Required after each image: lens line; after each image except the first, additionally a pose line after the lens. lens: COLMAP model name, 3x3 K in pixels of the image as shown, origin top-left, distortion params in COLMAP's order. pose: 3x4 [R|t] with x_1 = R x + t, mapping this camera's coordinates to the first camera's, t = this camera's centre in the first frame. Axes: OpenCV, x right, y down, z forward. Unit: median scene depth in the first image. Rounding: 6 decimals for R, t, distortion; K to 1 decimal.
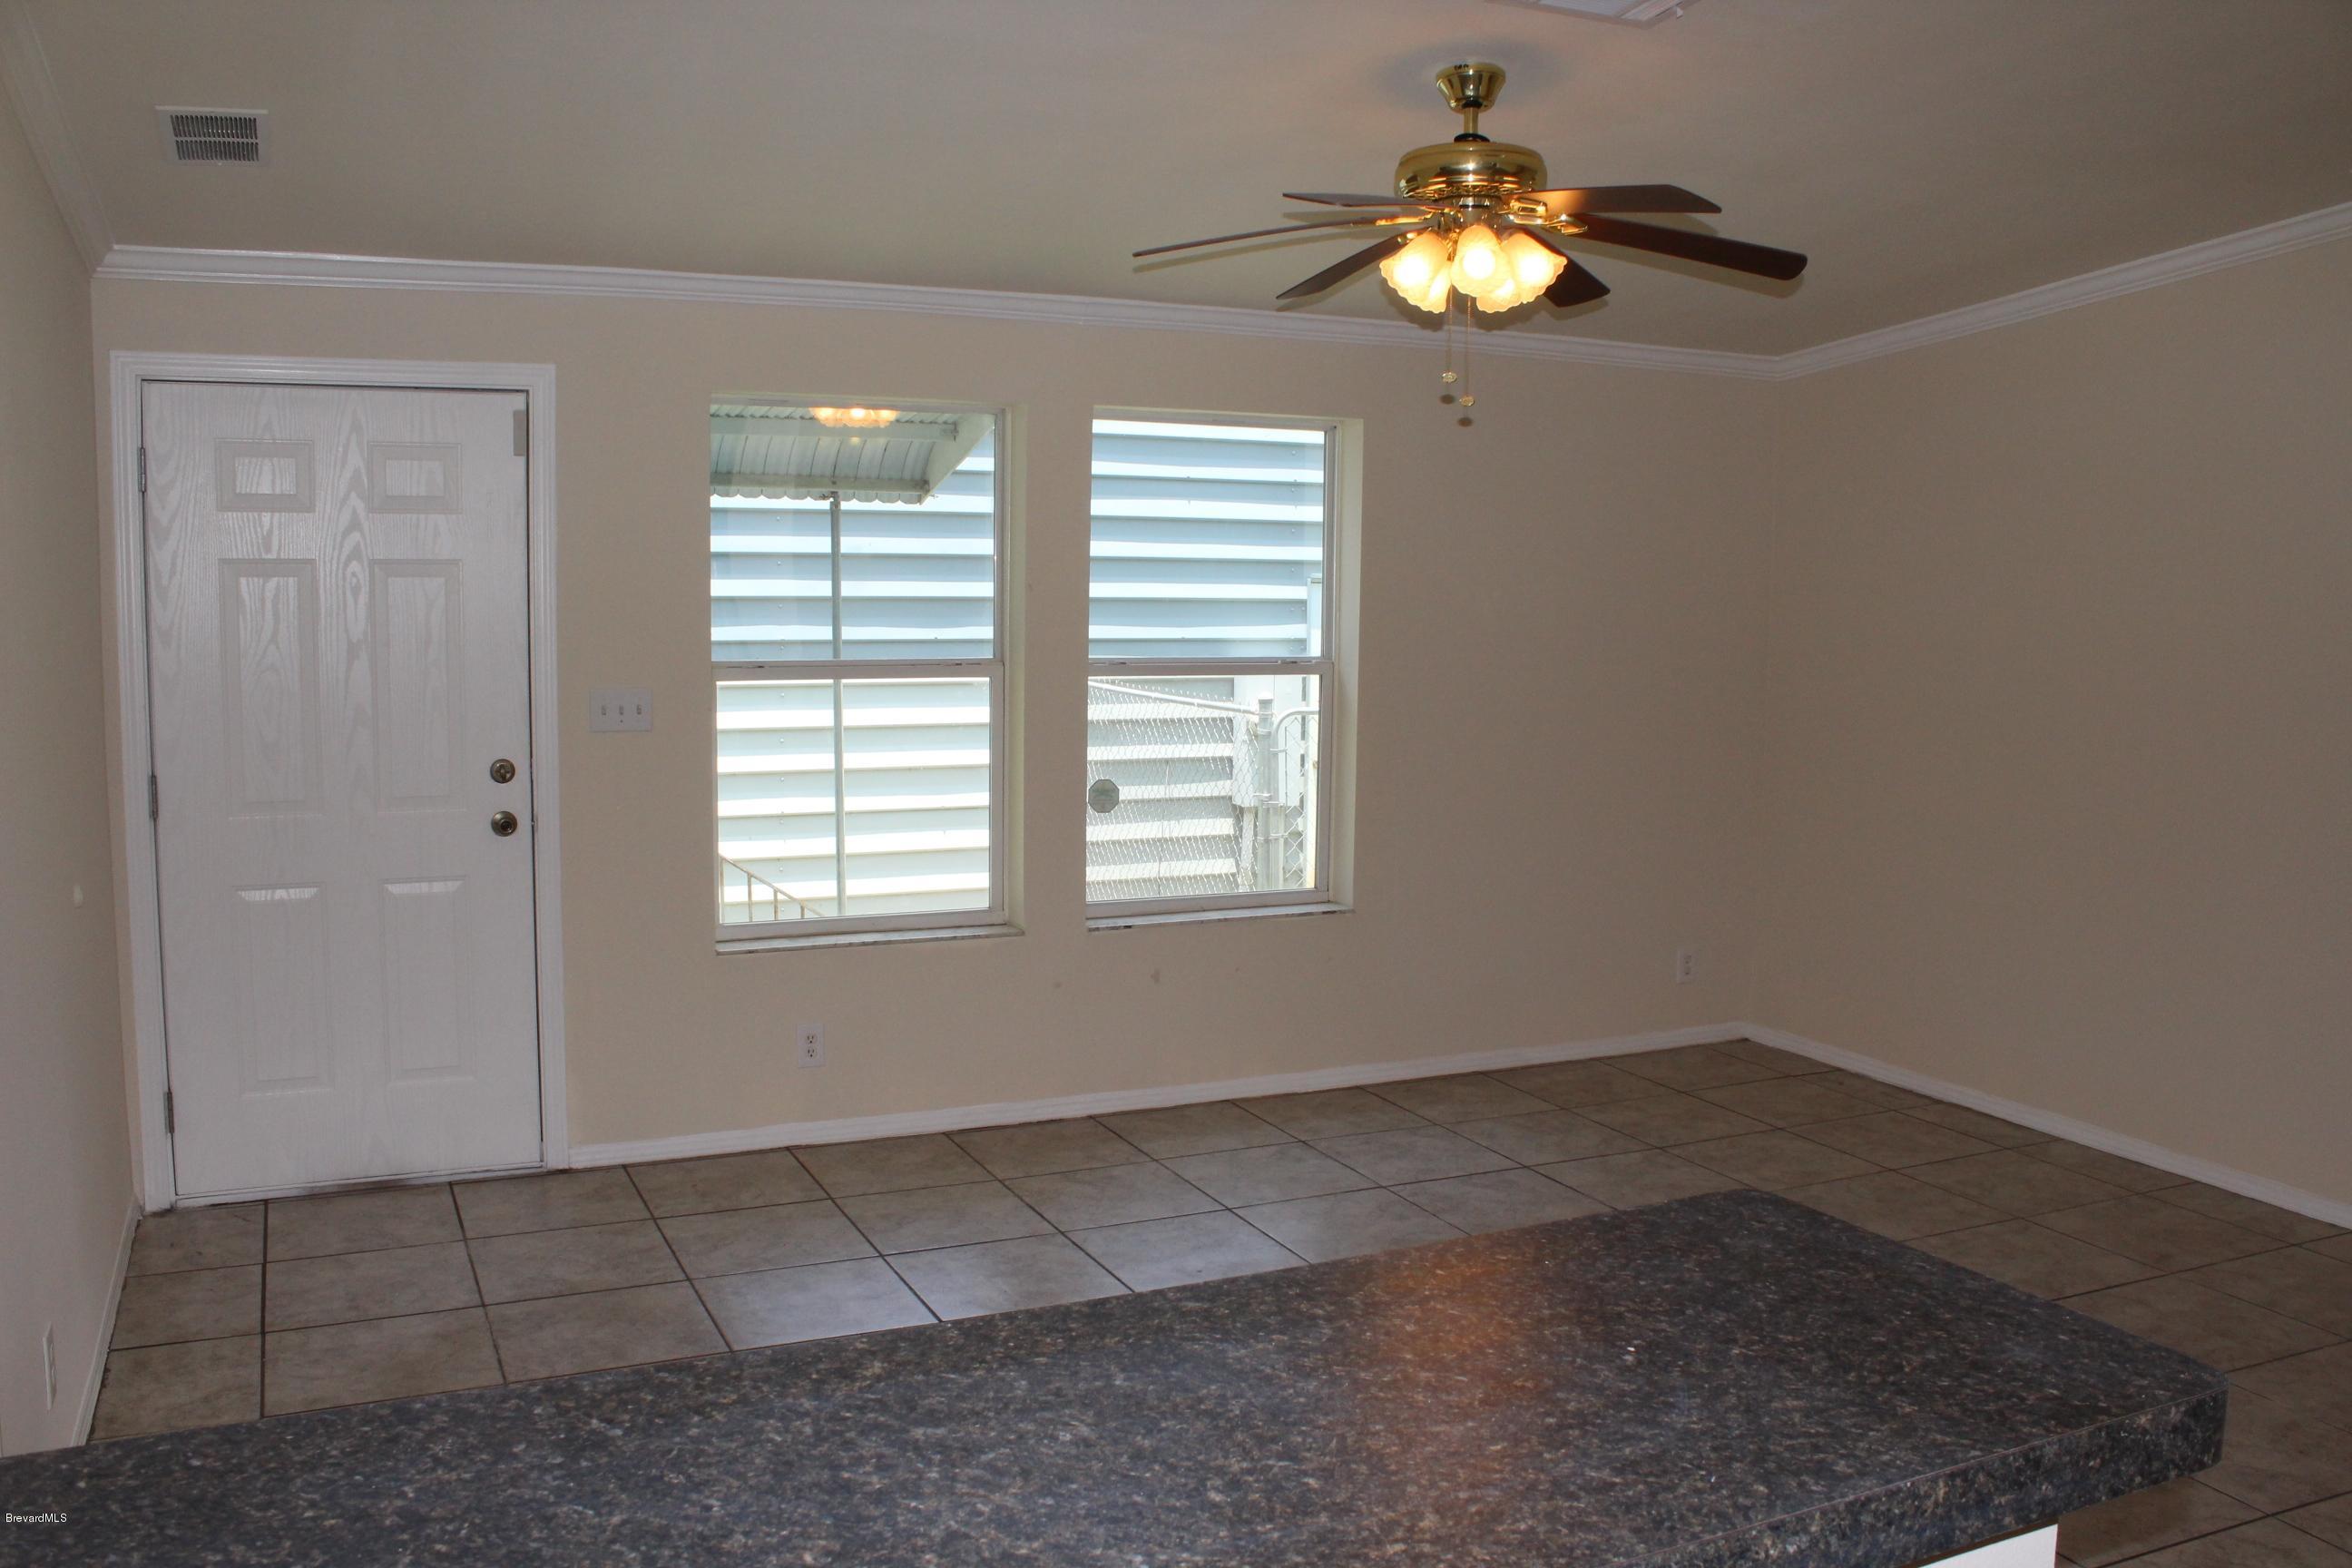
lens RADIAL K [[1974.2, 0, 1176.0], [0, 1974.2, 784.0], [0, 0, 1]] dist [-0.171140, 0.138873]
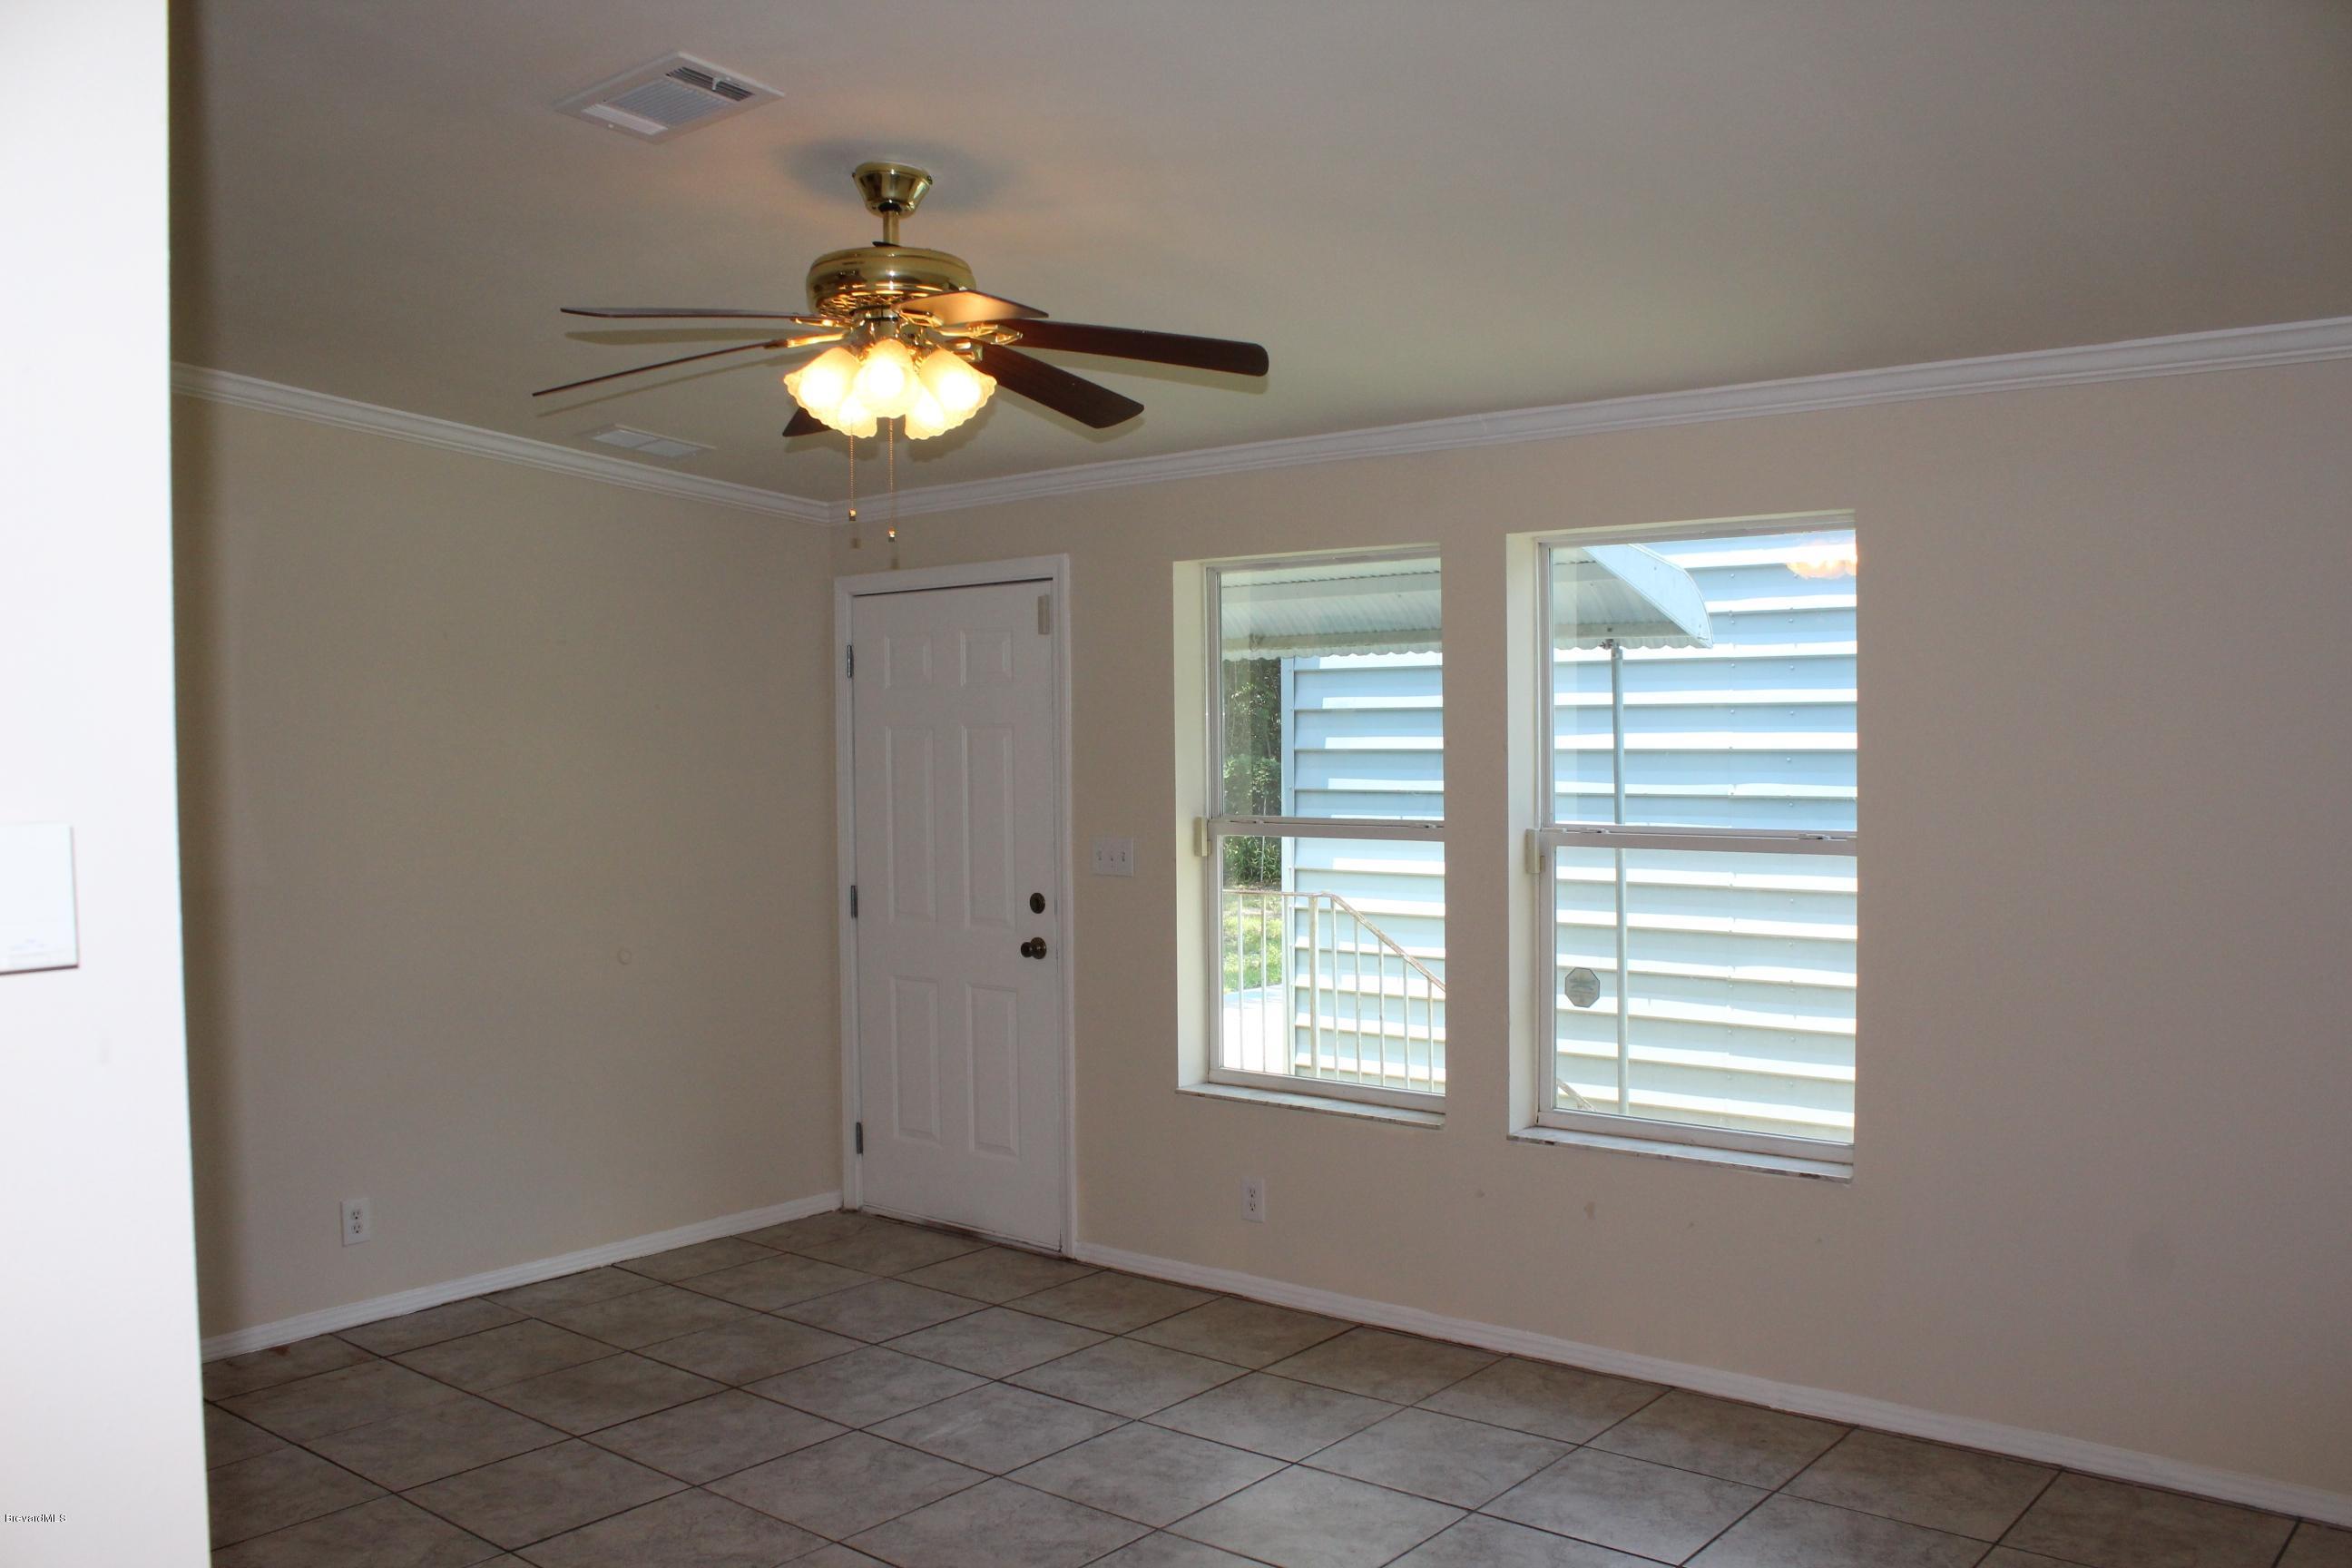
lens RADIAL K [[1974.2, 0, 1176.0], [0, 1974.2, 784.0], [0, 0, 1]] dist [-0.171140, 0.138873]
pose [[0.440639, 0.015014, -0.897559, 0.730459], [-0.079921, 0.996546, -0.022566, -0.055882], [0.894119, 0.081677, 0.440317, 0.526930]]
